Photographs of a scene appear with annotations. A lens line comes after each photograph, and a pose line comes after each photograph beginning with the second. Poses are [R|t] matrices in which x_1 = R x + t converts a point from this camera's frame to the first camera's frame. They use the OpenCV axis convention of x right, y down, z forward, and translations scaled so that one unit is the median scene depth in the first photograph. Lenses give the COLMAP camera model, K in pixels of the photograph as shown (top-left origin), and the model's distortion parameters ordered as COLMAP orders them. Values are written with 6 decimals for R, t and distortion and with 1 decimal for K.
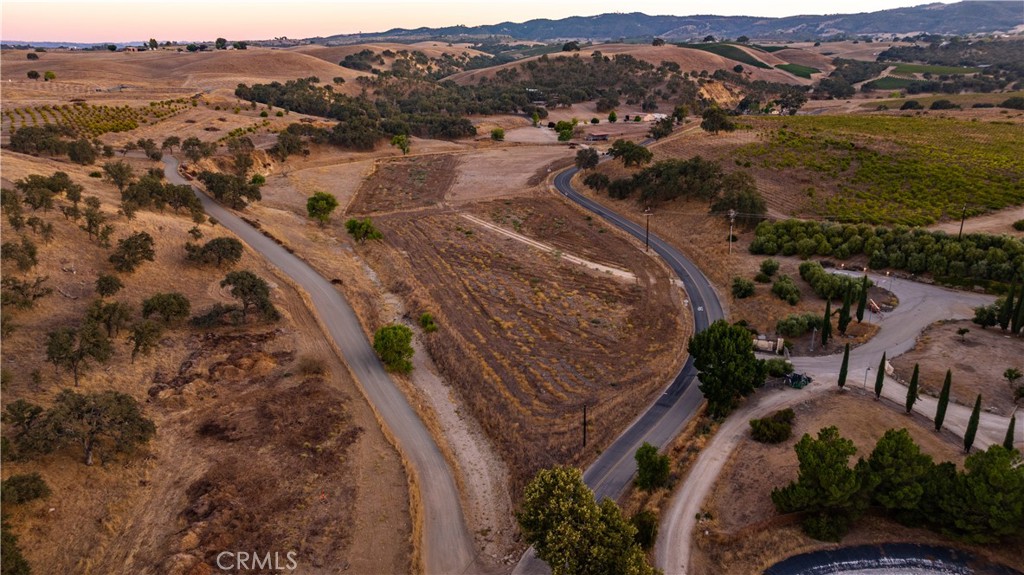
lens RADIAL K [[739.9, 0, 511.3], [0, 739.9, 293.7], [0, 0, 1]] dist [-0.033539, 0.059986]
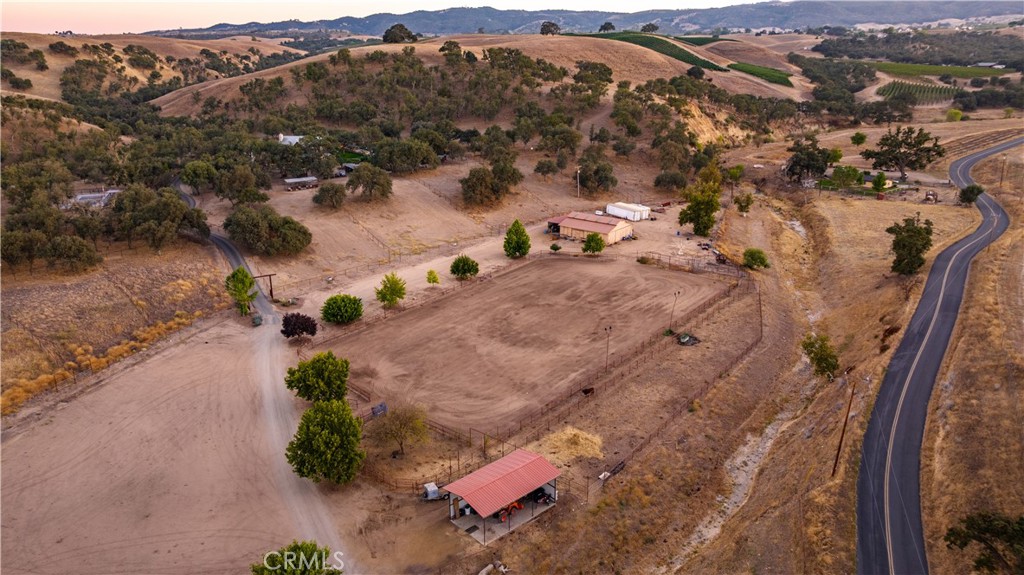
lens RADIAL K [[739.9, 0, 512.4], [0, 739.9, 289.1], [0, 0, 1]] dist [-0.033539, 0.059986]
pose [[0.981015, -0.062546, 0.183571, 0.055949], [0.062941, 0.998010, 0.003680, -0.162863], [-0.183436, 0.007944, 0.983000, 0.508080]]
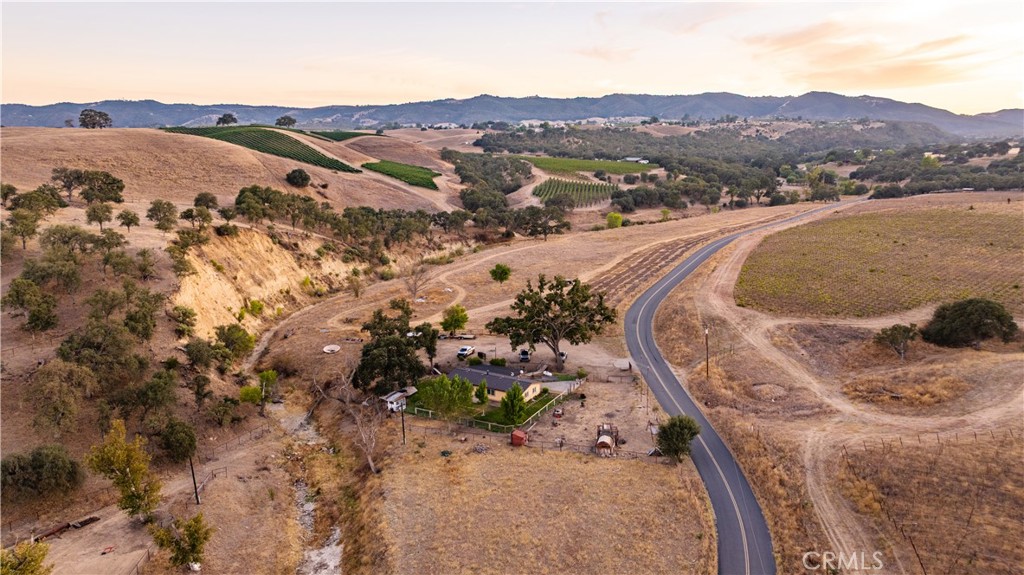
lens RADIAL K [[739.9, 0, 517.5], [0, 739.9, 290.5], [0, 0, 1]] dist [-0.033539, 0.059986]
pose [[0.825262, -0.116168, 0.552672, 0.189828], [0.181614, 0.981223, -0.064944, -0.212582], [-0.534750, 0.153969, 0.830864, 0.655812]]
